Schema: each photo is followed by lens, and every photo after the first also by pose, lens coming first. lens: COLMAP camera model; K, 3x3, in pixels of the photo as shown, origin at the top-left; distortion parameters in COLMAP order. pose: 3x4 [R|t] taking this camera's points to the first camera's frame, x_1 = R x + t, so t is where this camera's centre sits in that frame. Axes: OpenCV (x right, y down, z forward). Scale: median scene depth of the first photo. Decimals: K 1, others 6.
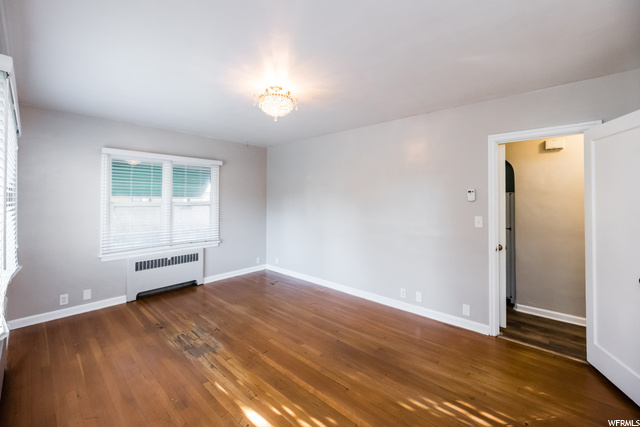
lens RADIAL K [[261.3, 0, 318.9], [0, 261.3, 193.7], [0, 0, 1]] dist [0.000141, 0.000010]
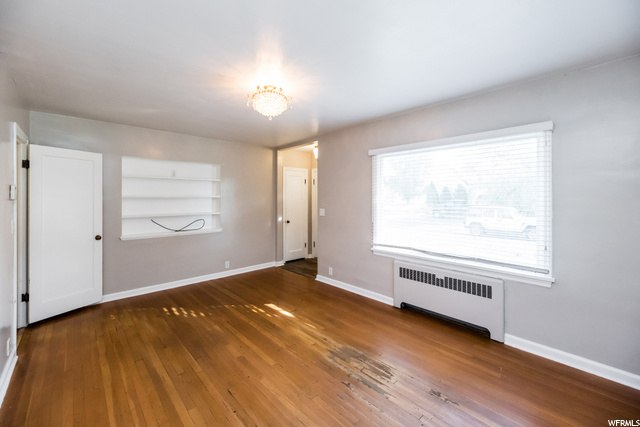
lens RADIAL K [[260.1, 0, 325.9], [0, 260.1, 201.0], [0, 0, 1]] dist [-0.000684, -0.000055]
pose [[-0.998223, -0.000082, 0.059594, -0.391767], [-0.000704, 0.999945, -0.010421, 0.043891], [-0.059590, -0.010444, -0.998168, 1.770183]]
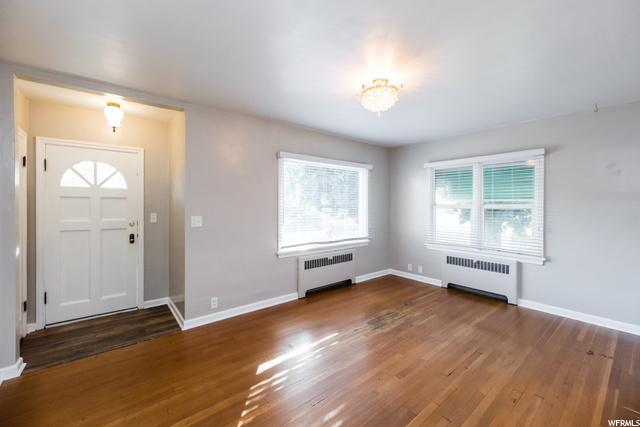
lens RADIAL K [[260.1, 0, 325.9], [0, 260.1, 201.0], [0, 0, 1]] dist [-0.000684, -0.000055]
pose [[-0.129840, -0.015926, -0.991407, 0.717376], [0.015740, 0.999712, -0.018121, 0.041333], [0.991410, -0.017958, -0.129552, 0.840691]]
